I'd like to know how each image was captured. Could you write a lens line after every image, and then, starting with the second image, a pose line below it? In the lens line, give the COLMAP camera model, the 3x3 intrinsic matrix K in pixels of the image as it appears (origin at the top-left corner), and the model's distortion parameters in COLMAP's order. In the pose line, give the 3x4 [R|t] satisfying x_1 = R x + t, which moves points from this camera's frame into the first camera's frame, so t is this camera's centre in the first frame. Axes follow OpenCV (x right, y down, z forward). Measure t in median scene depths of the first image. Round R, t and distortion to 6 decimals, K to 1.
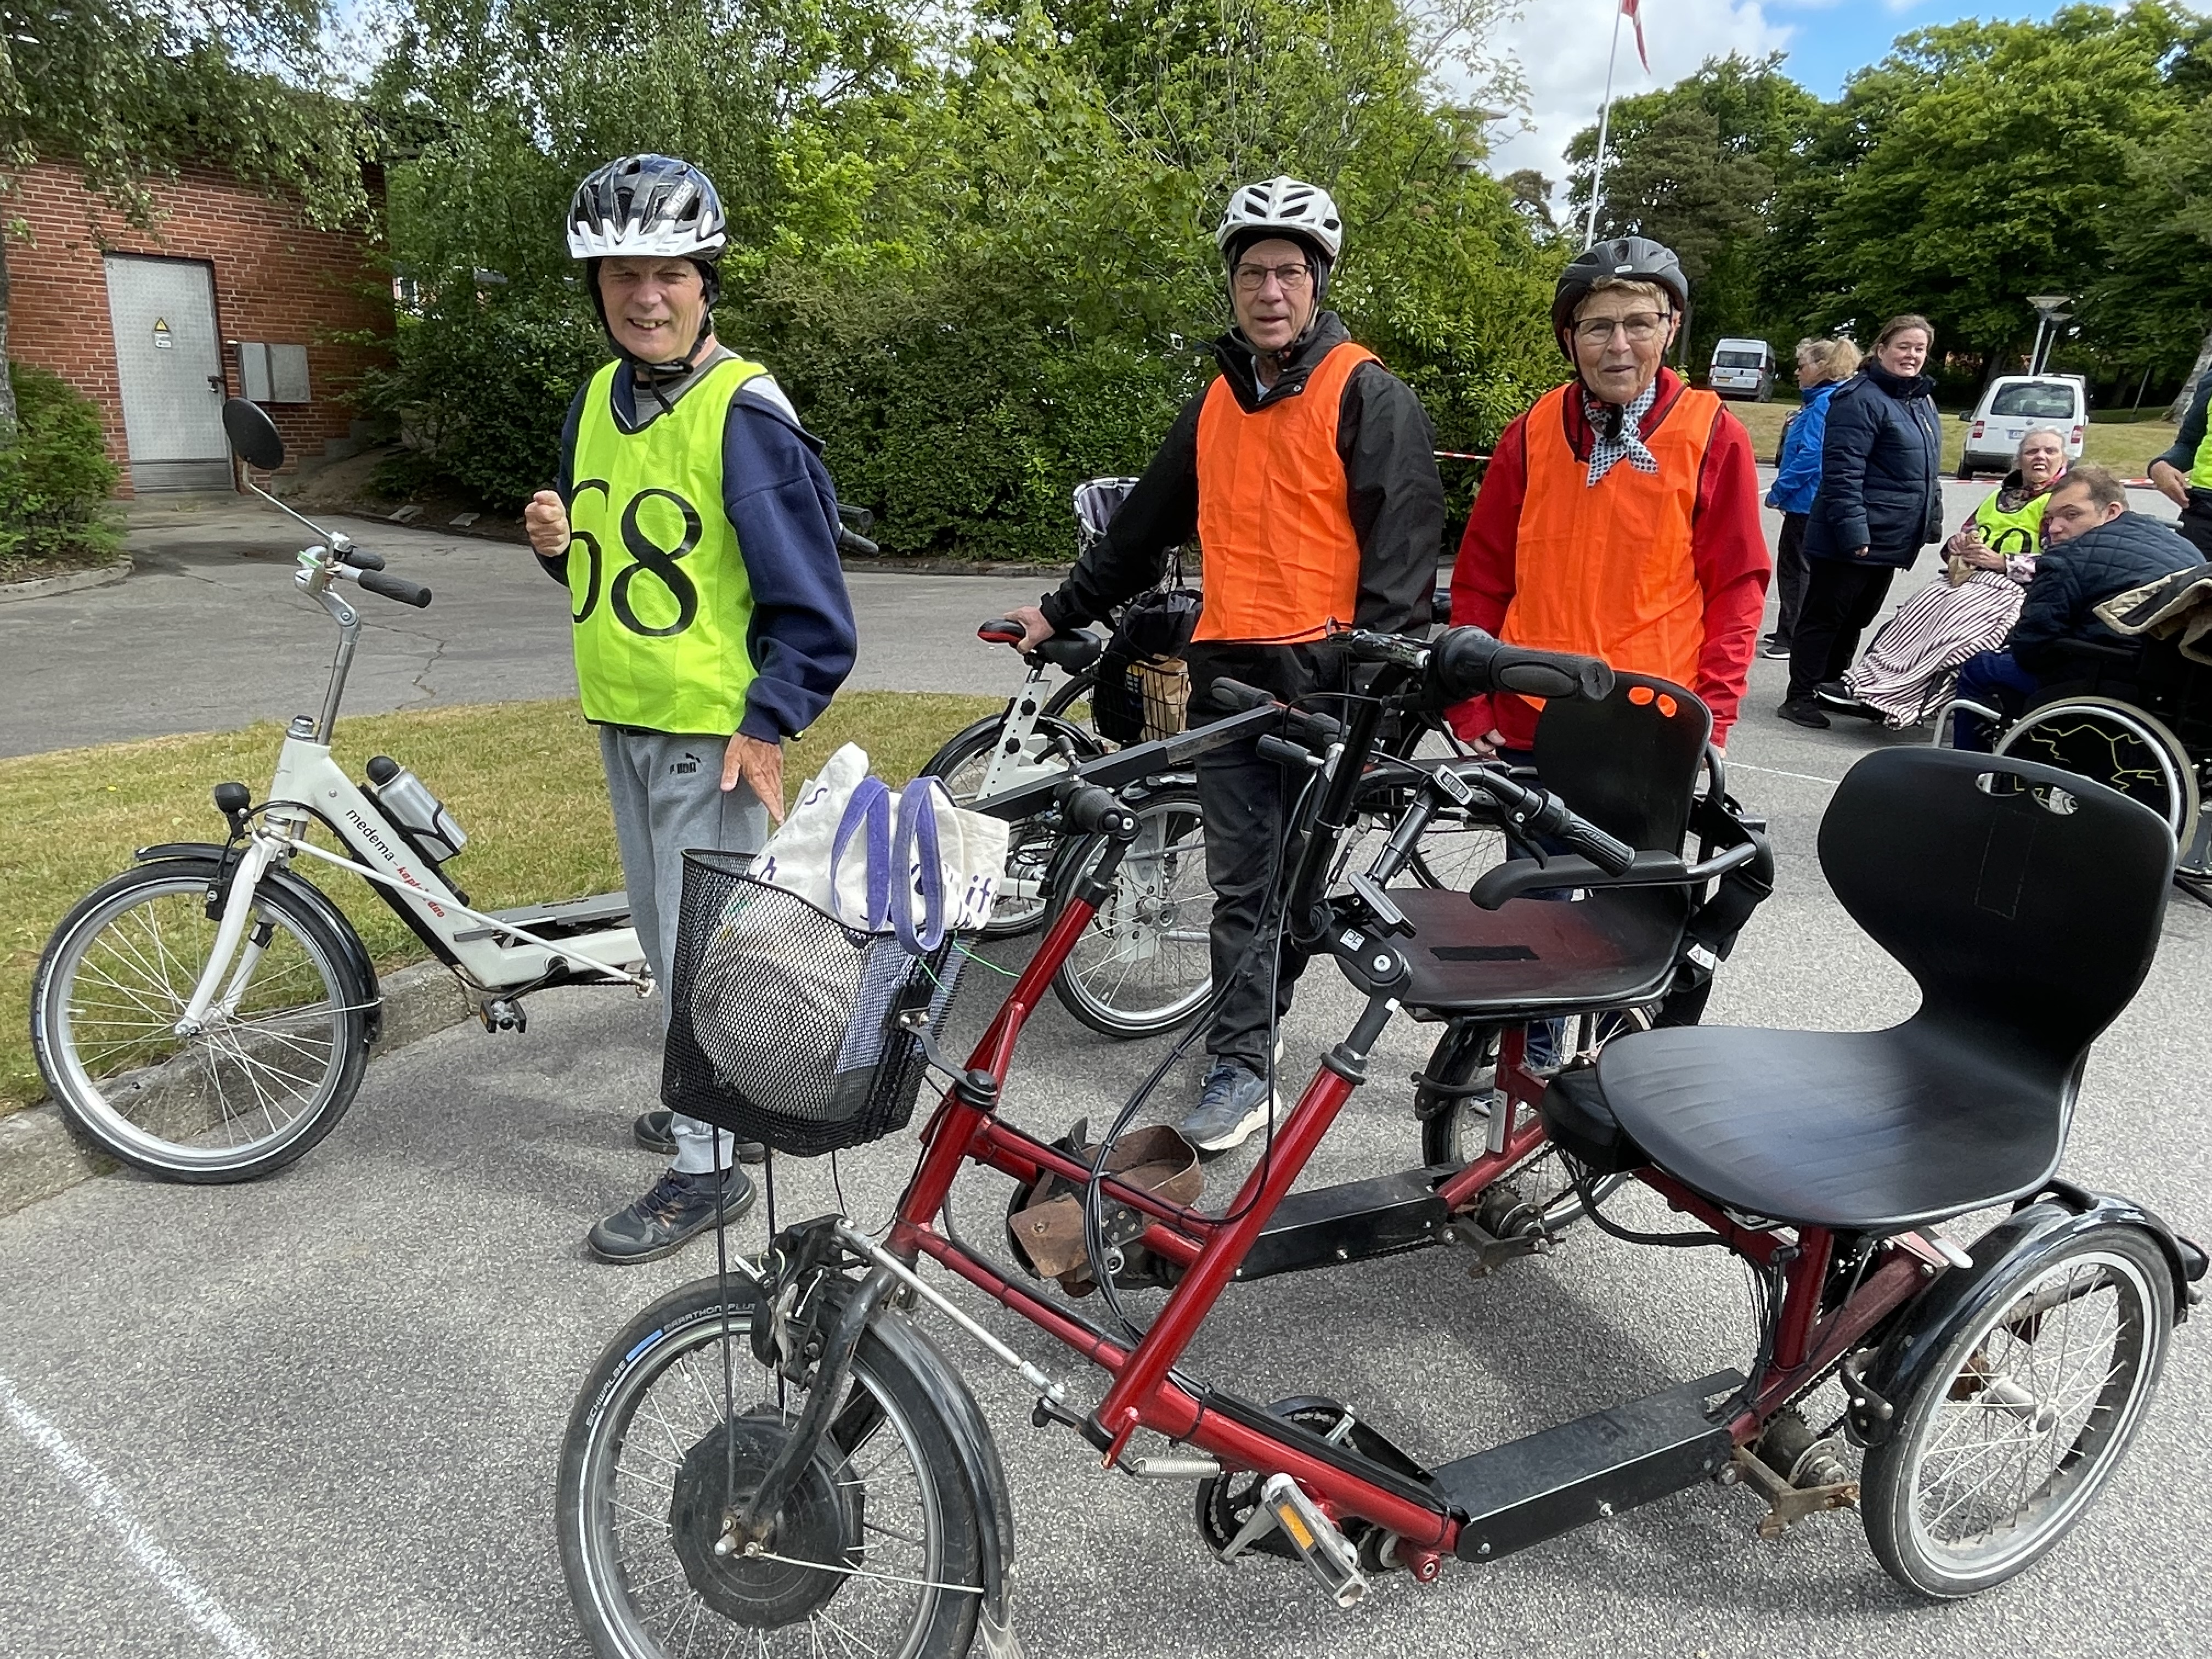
lens RADIAL K [[1471.7, 0, 1100.9], [0, 1471.7, 825.8], [0, 0, 1]] dist [-0.007130, 0.005242]
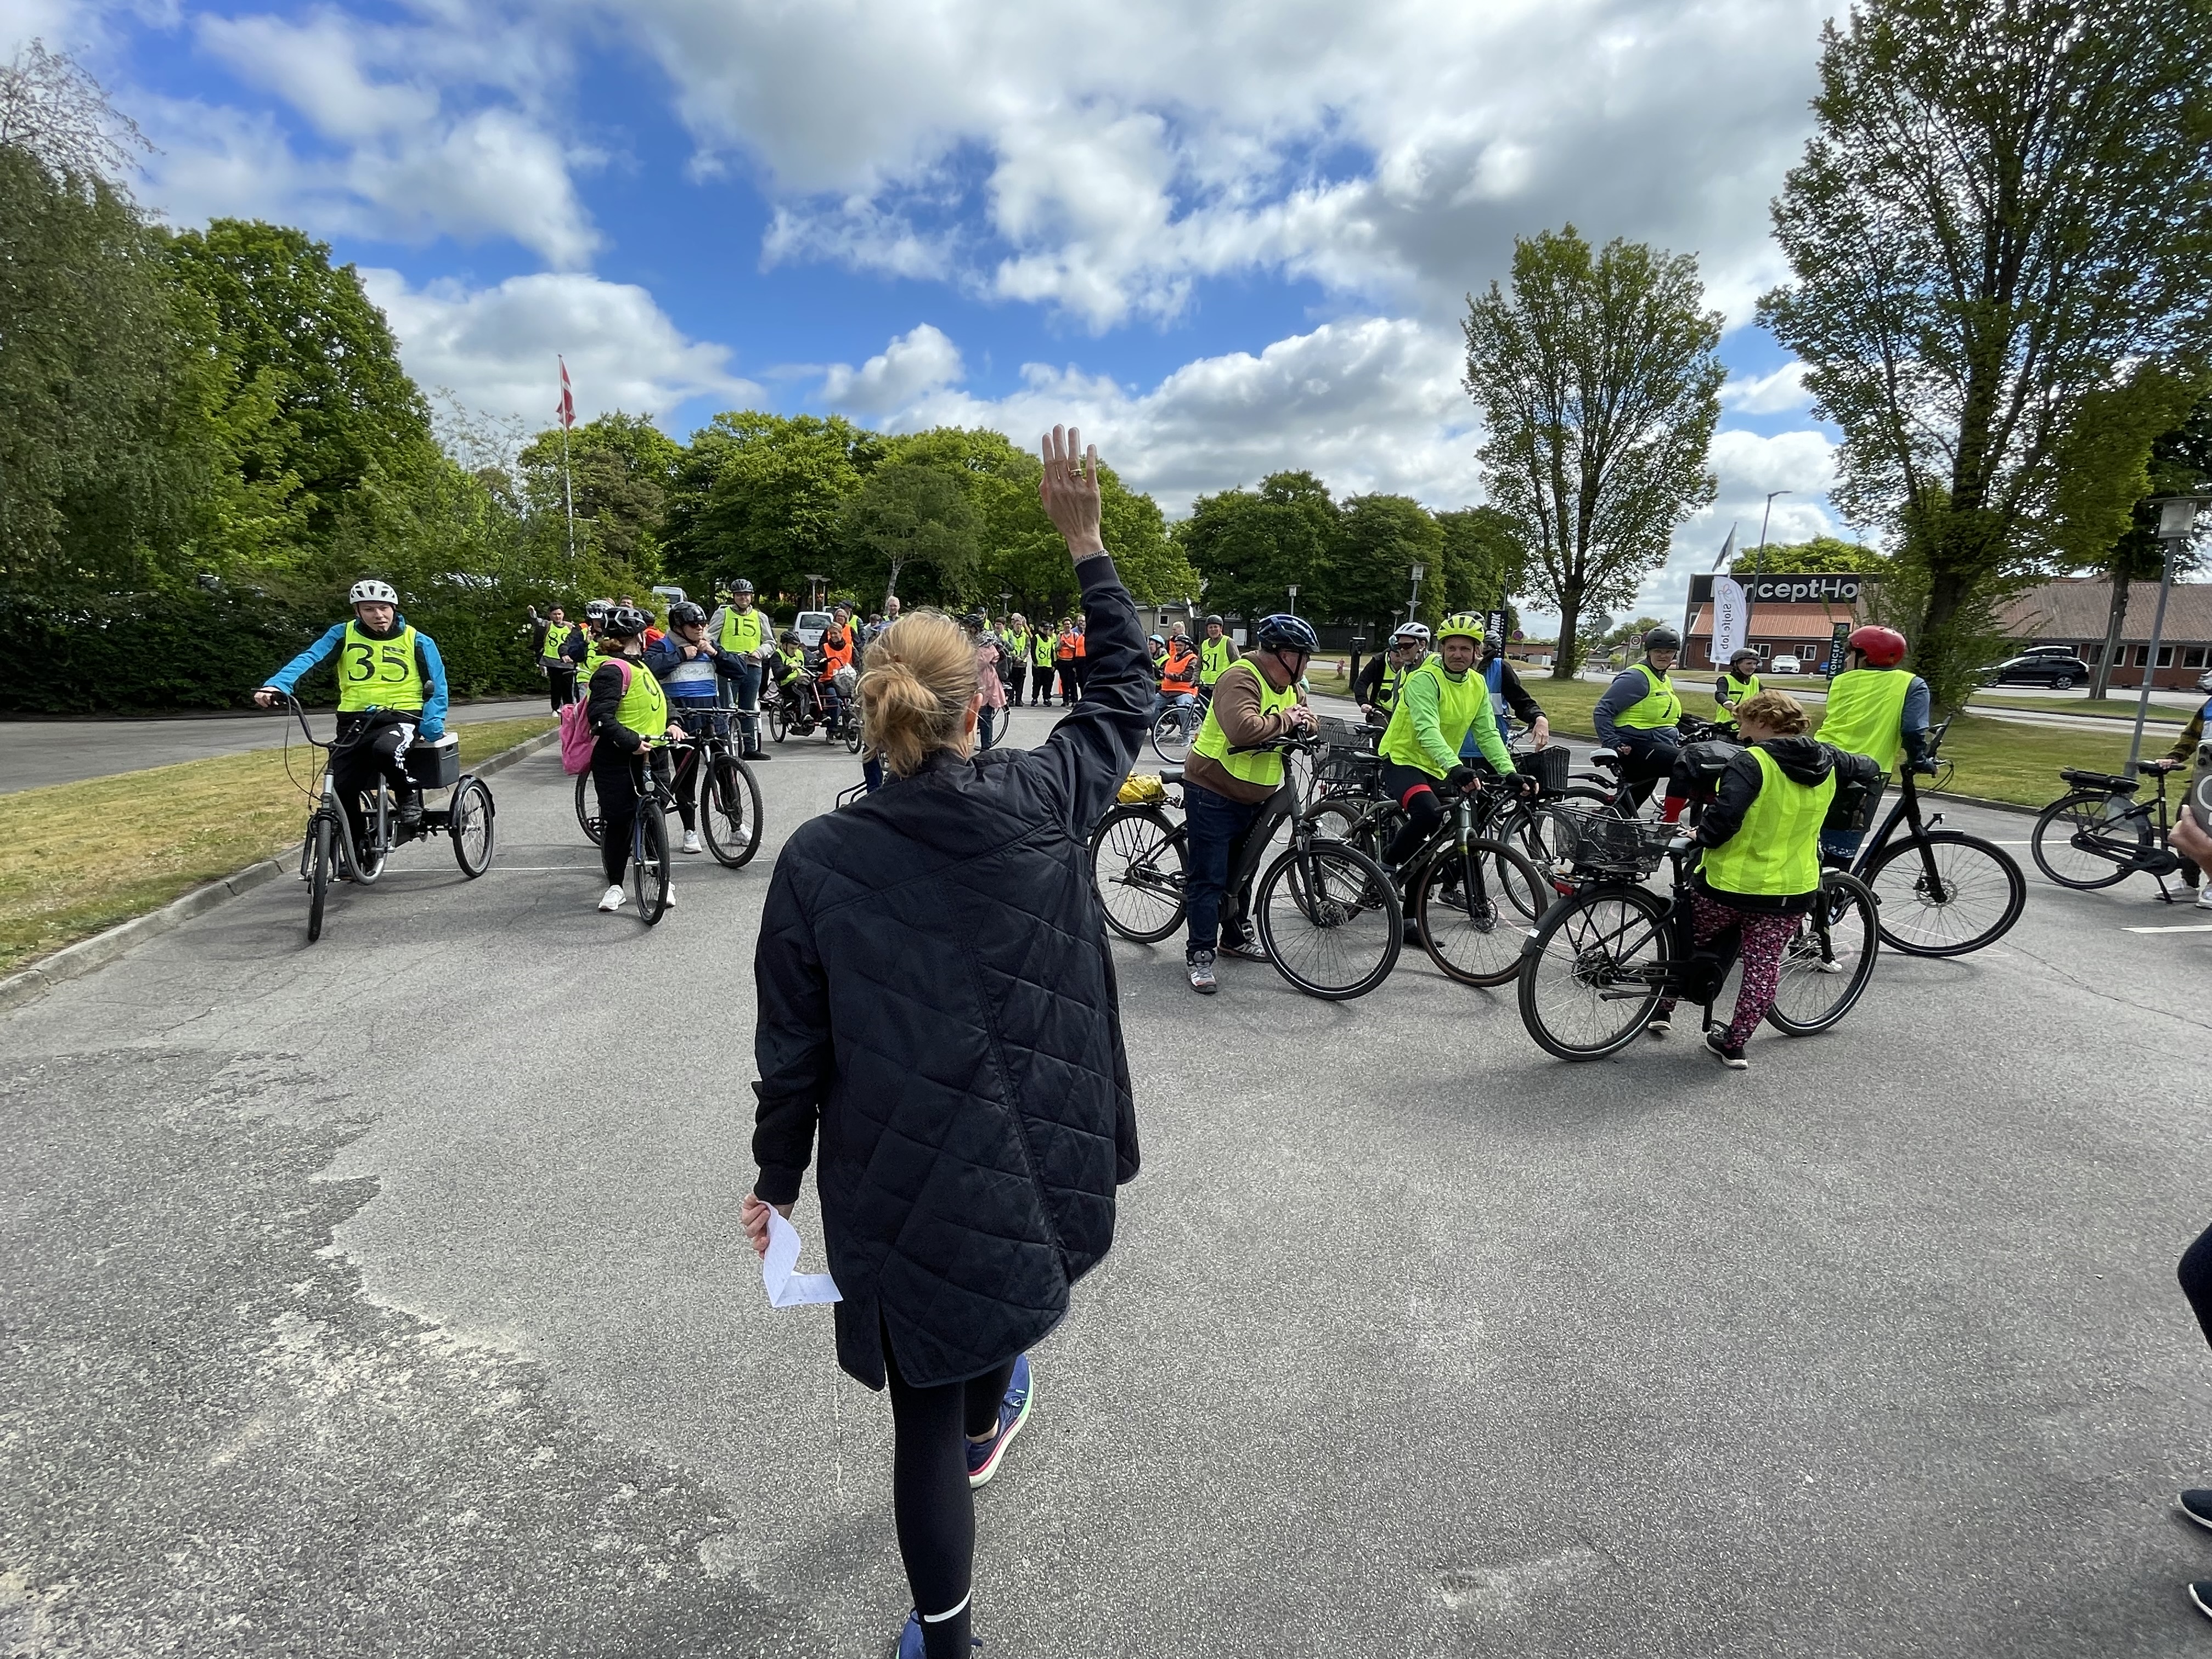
lens RADIAL K [[1033.9, 0, 1104.6], [0, 1033.9, 829.5], [0, 0, 1]] dist [-0.003190, -0.001064]
pose [[0.697620, -0.152958, 0.699950, -0.090170], [0.208776, 0.977947, 0.005628, 0.044131], [-0.685375, 0.142206, 0.714169, -0.163626]]
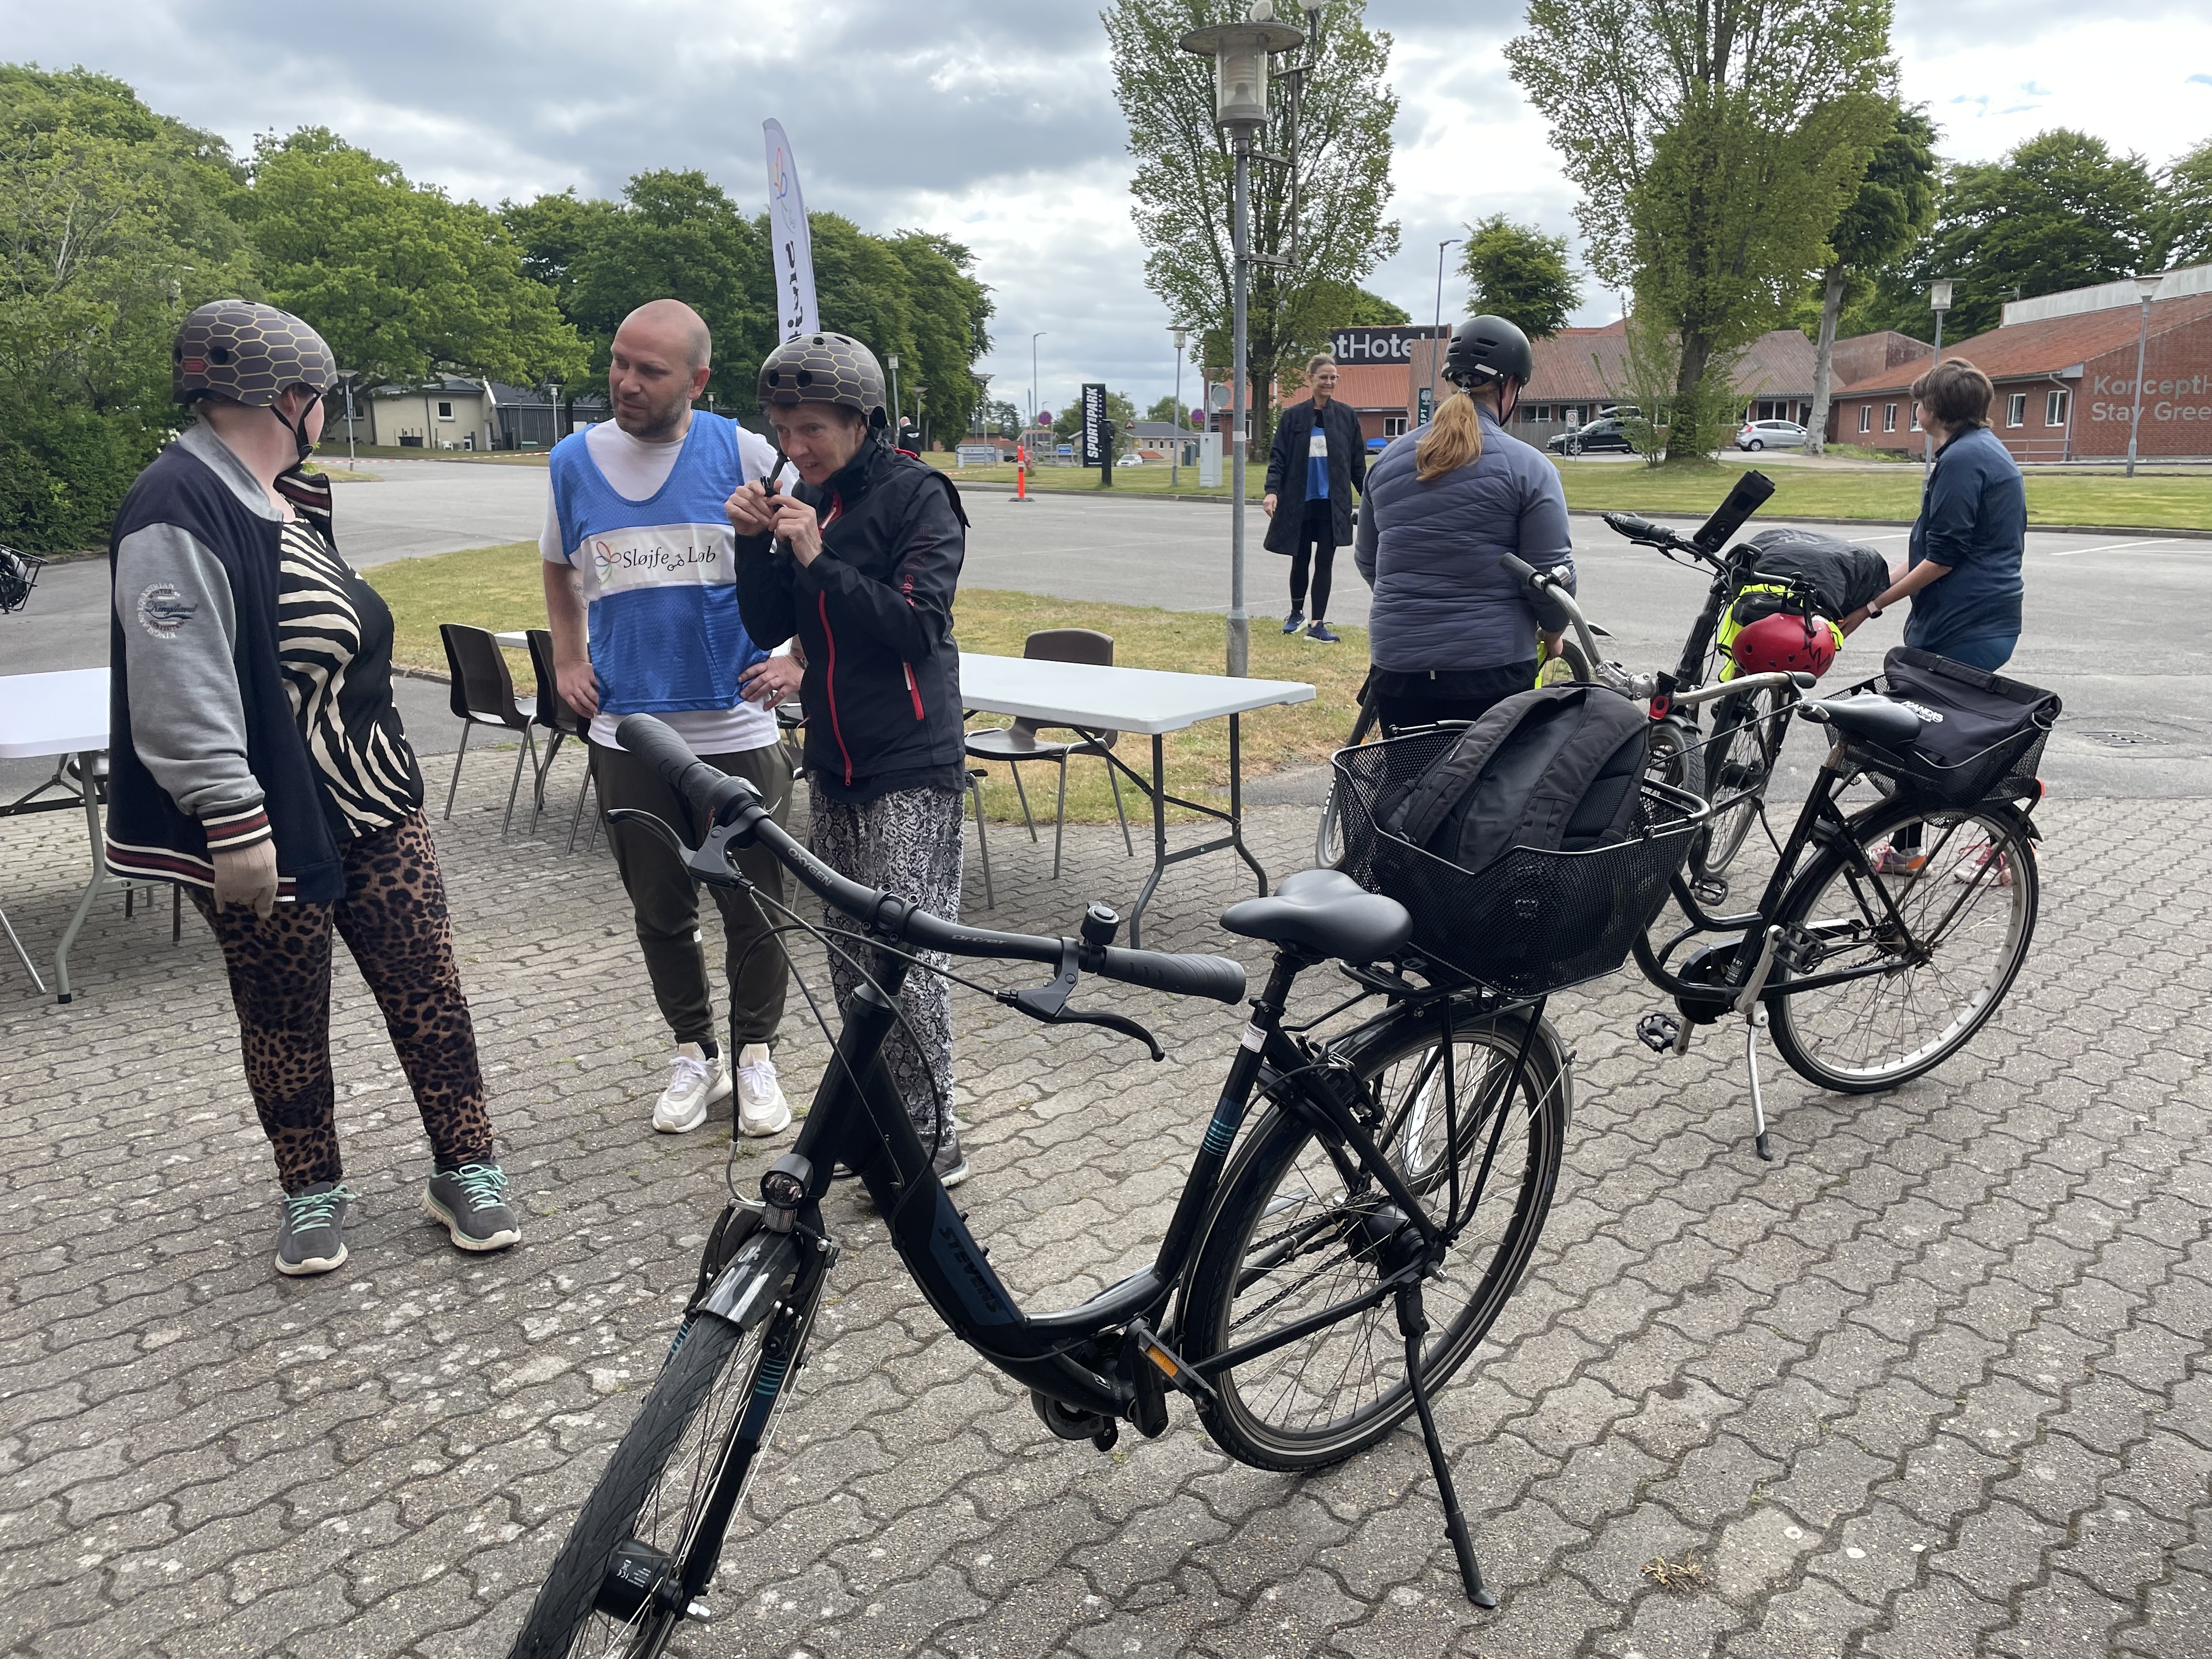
lens RADIAL K [[1653.6, 0, 1116.0], [0, 1653.6, 801.5], [0, 0, 1]] dist [0.073531, -0.096891]
pose [[0.256873, -0.248270, 0.934012, -0.272280], [0.299794, 0.939236, 0.167209, 0.018391], [-0.918771, 0.237059, 0.315694, -0.089028]]
